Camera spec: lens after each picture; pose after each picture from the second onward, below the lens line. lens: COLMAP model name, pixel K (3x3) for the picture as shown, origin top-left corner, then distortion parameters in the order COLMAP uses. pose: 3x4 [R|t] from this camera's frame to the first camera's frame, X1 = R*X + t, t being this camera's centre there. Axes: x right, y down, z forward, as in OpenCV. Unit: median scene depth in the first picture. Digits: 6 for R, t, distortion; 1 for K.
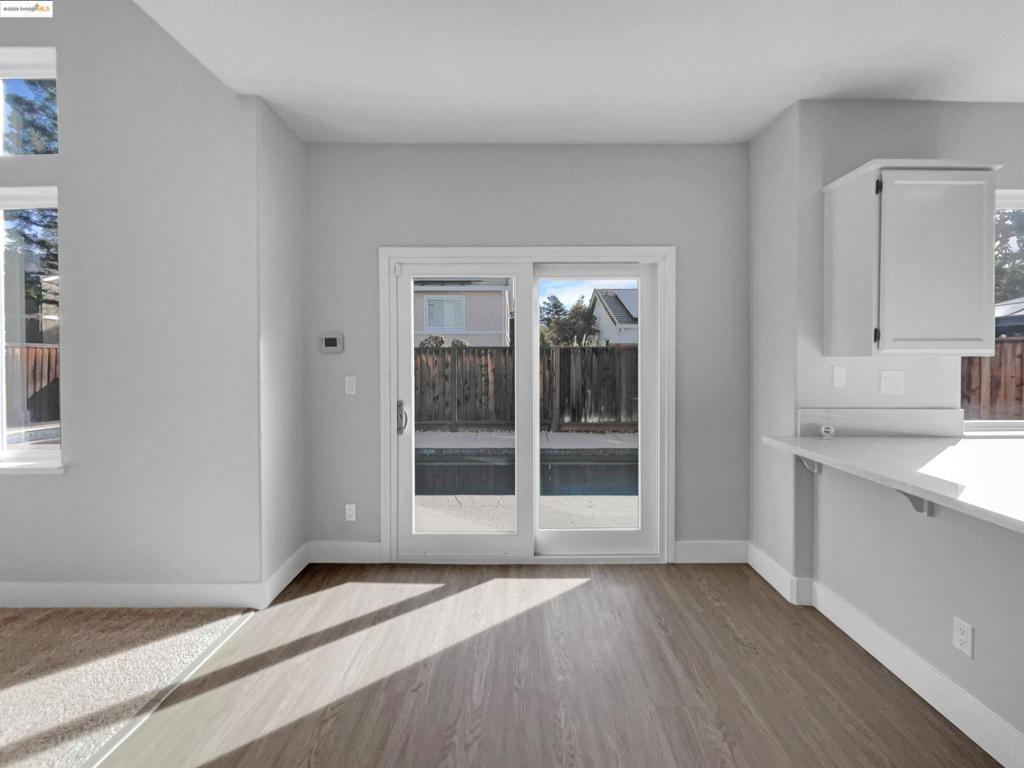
lens RADIAL K [[428.3, 0, 523.7], [0, 428.3, 367.2], [0, 0, 1]] dist [-0.004304, 0.001277]
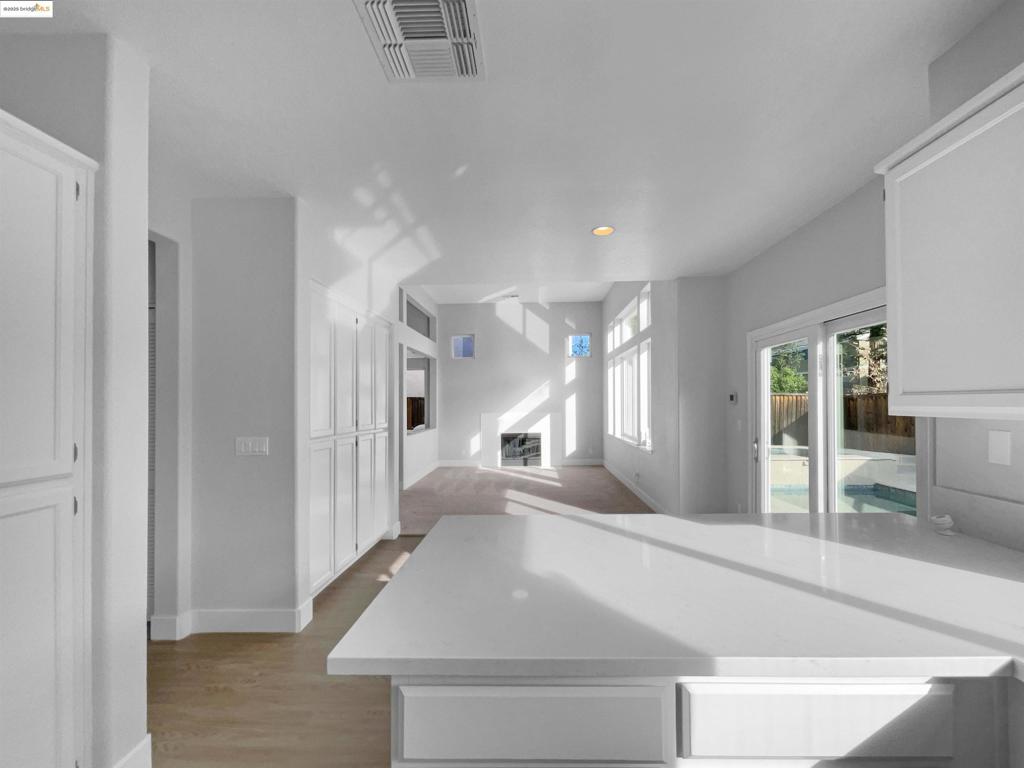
lens RADIAL K [[428.3, 0, 511.6], [0, 428.3, 381.4], [0, 0, 1]] dist [-0.004304, 0.001277]
pose [[-0.051234, -0.048717, -0.997498, 1.393927], [-0.011721, 0.998770, -0.048177, -0.037034], [0.998618, 0.009223, -0.051742, 0.323452]]
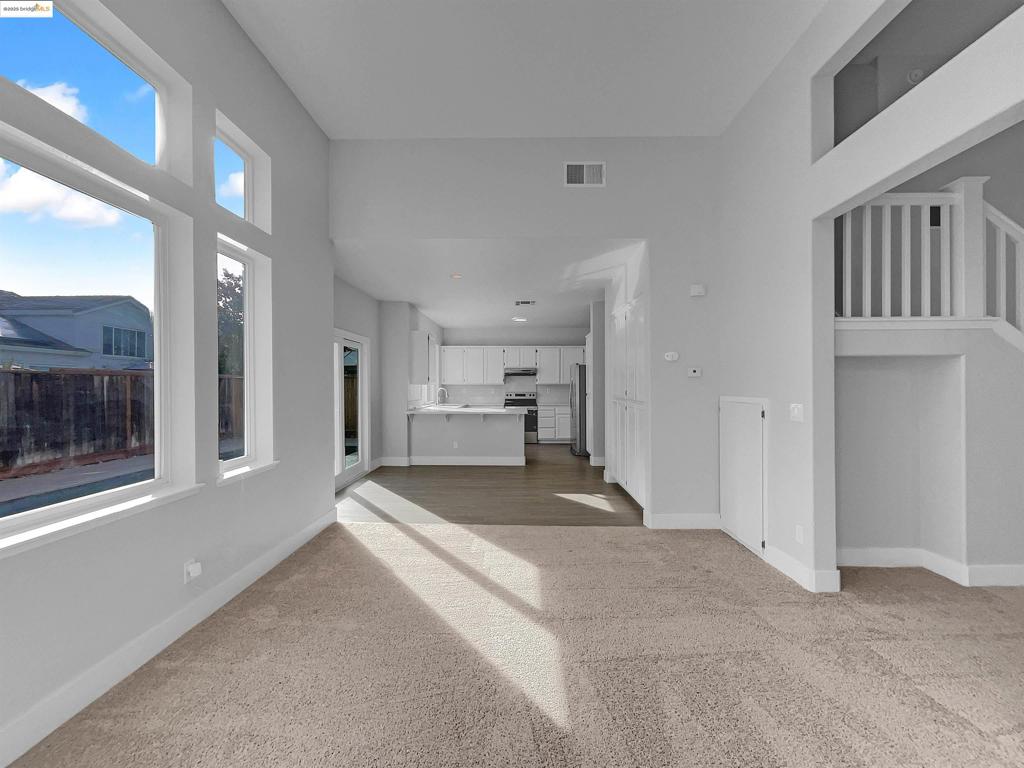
lens RADIAL K [[428.3, 0, 515.5], [0, 428.3, 383.7], [0, 0, 1]] dist [-0.004304, 0.001277]
pose [[0.004515, 0.005446, 0.999975, -2.372259], [0.023025, 0.999719, -0.005549, 0.004361], [-0.999725, 0.023050, 0.004388, 0.209579]]
